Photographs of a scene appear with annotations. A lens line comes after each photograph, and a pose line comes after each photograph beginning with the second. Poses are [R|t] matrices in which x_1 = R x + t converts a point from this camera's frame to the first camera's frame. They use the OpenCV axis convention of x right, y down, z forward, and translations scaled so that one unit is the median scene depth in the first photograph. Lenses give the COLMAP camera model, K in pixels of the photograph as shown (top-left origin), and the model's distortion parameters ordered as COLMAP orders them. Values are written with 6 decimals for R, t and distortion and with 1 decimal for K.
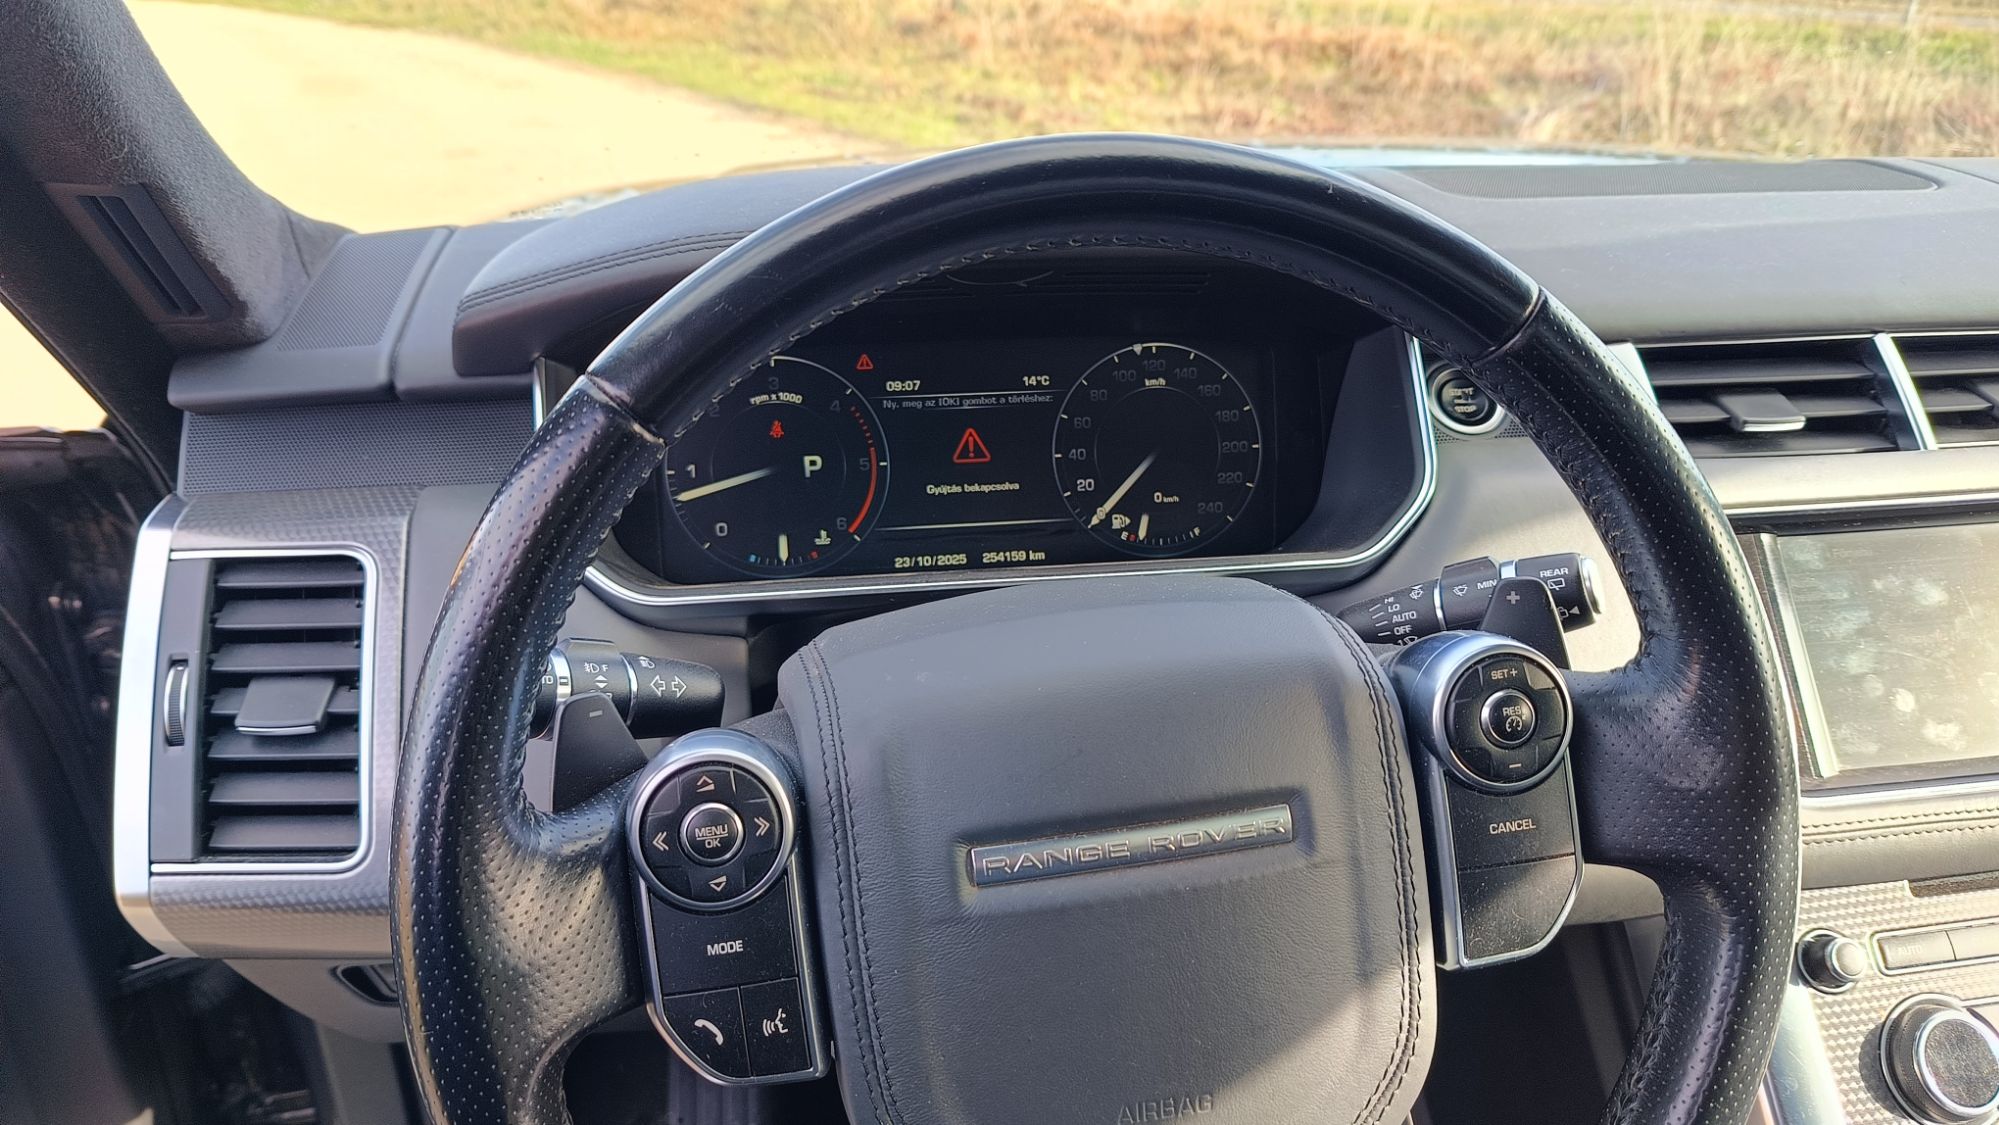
lens RADIAL K [[1368.0, 0, 992.4], [0, 1368.0, 591.0], [0, 0, 1]] dist [0.057731, -0.064353]
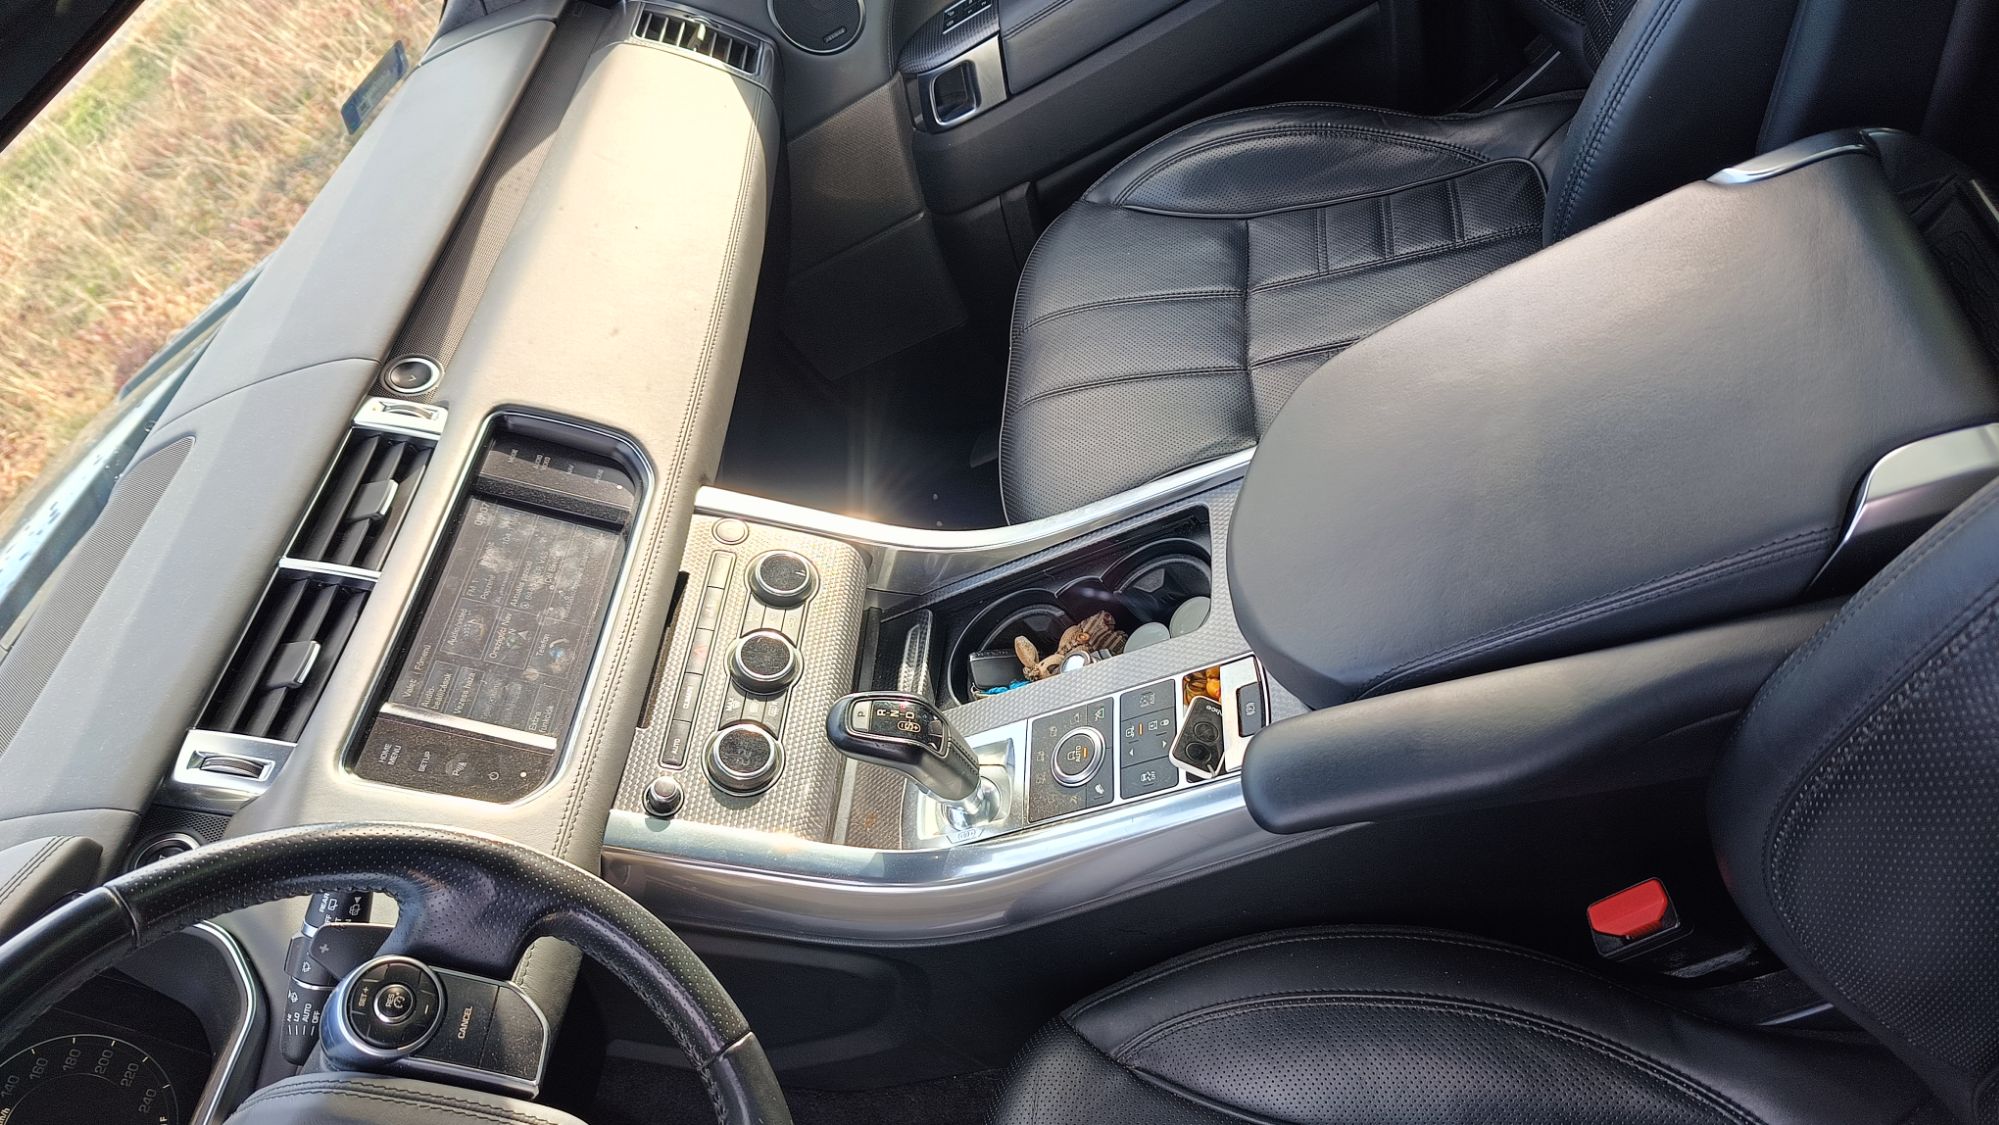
lens RADIAL K [[1365.1, 0, 990.0], [0, 1365.1, 538.7], [0, 0, 1]] dist [0.049025, -0.055779]
pose [[0.210563, -0.814040, 0.541296, 0.080201], [0.845623, 0.429491, 0.316954, -0.039459], [-0.490495, 0.390993, 0.778806, -0.516313]]
